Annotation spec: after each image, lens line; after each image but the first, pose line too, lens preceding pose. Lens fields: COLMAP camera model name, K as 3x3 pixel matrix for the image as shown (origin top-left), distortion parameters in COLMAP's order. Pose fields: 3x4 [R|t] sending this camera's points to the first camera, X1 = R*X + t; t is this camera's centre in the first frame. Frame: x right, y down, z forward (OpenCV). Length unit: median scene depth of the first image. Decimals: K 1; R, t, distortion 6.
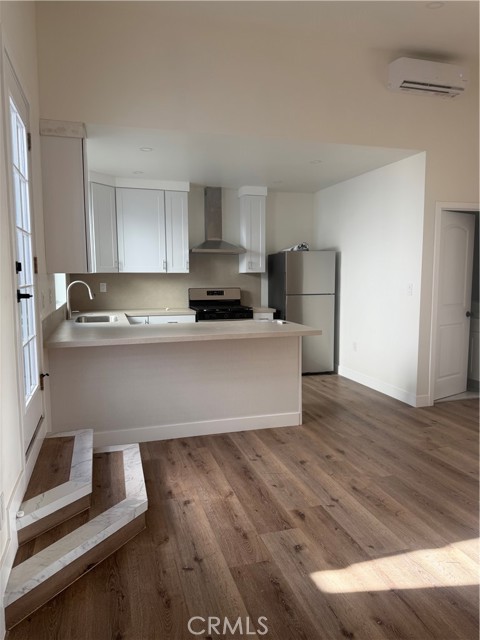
lens RADIAL K [[451.3, 0, 236.0], [0, 451.3, 321.2], [0, 0, 1]] dist [0.099958, -0.121877]
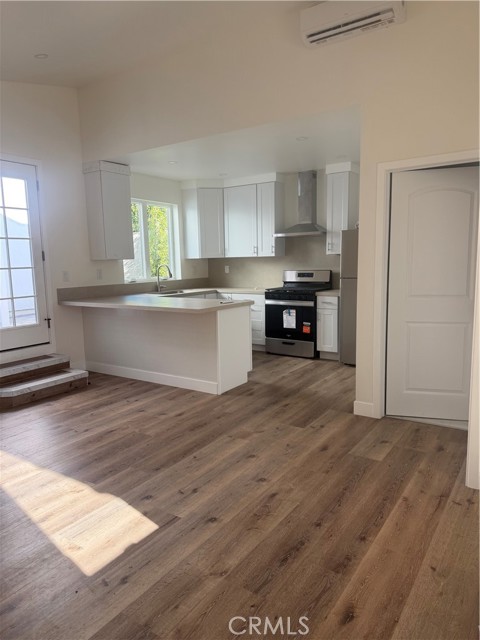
lens RADIAL K [[451.3, 0, 236.0], [0, 451.3, 321.2], [0, 0, 1]] dist [0.099958, -0.121877]
pose [[0.620603, 0.095927, -0.778235, 0.878223], [-0.061664, 0.995386, 0.073520, -0.030275], [0.781697, 0.002363, 0.623654, 0.298444]]
